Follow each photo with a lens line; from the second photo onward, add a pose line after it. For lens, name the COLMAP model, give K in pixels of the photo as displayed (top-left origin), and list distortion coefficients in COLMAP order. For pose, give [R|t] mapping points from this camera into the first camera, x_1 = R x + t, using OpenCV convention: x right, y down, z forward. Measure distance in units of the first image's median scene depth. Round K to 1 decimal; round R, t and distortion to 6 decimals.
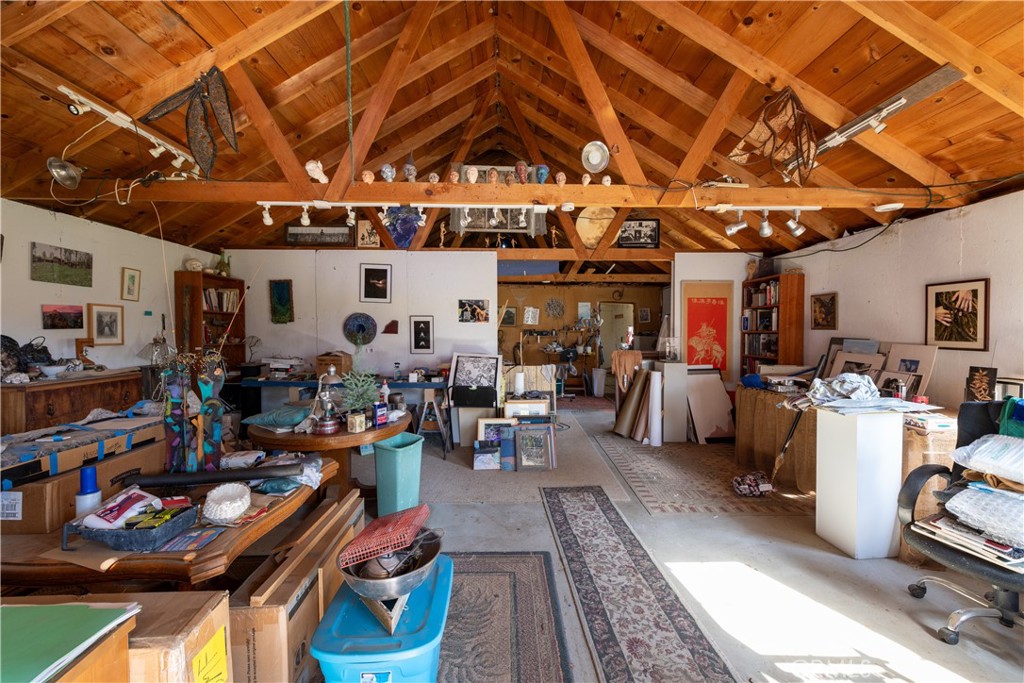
lens RADIAL K [[402.5, 0, 512.1], [0, 402.5, 338.2], [0, 0, 1]] dist [0.002529, 0.000124]
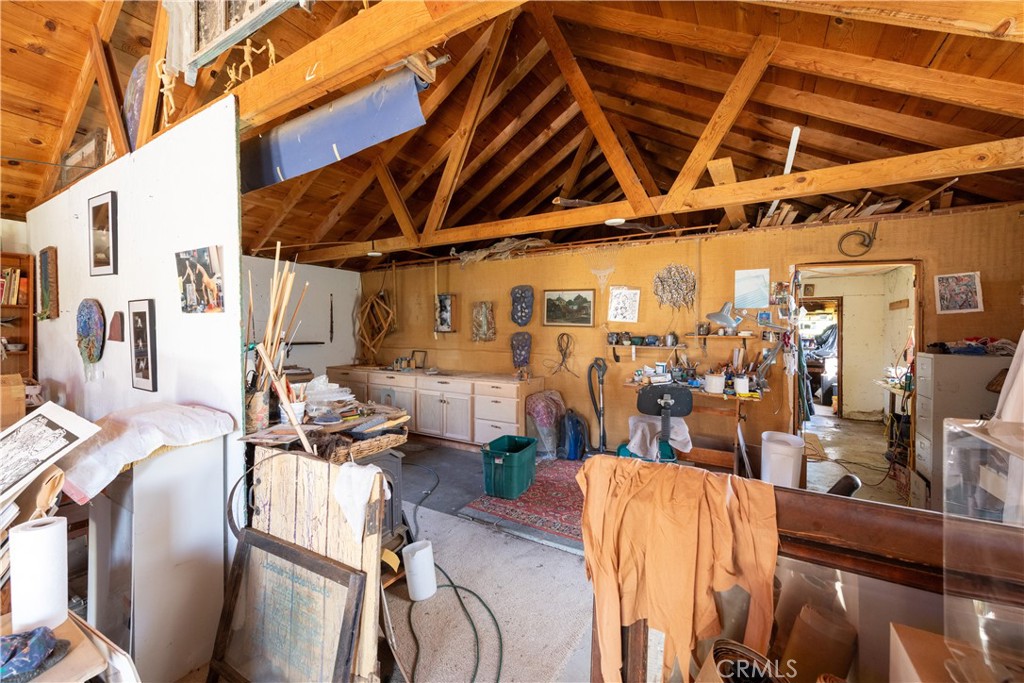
lens RADIAL K [[402.5, 0, 511.3], [0, 402.5, 337.2], [0, 0, 1]] dist [0.002529, 0.000124]
pose [[0.840937, 0.010909, -0.541023, 0.198931], [-0.015342, 0.999876, -0.003686, -0.012683], [0.540916, 0.011400, 0.841000, 0.517526]]
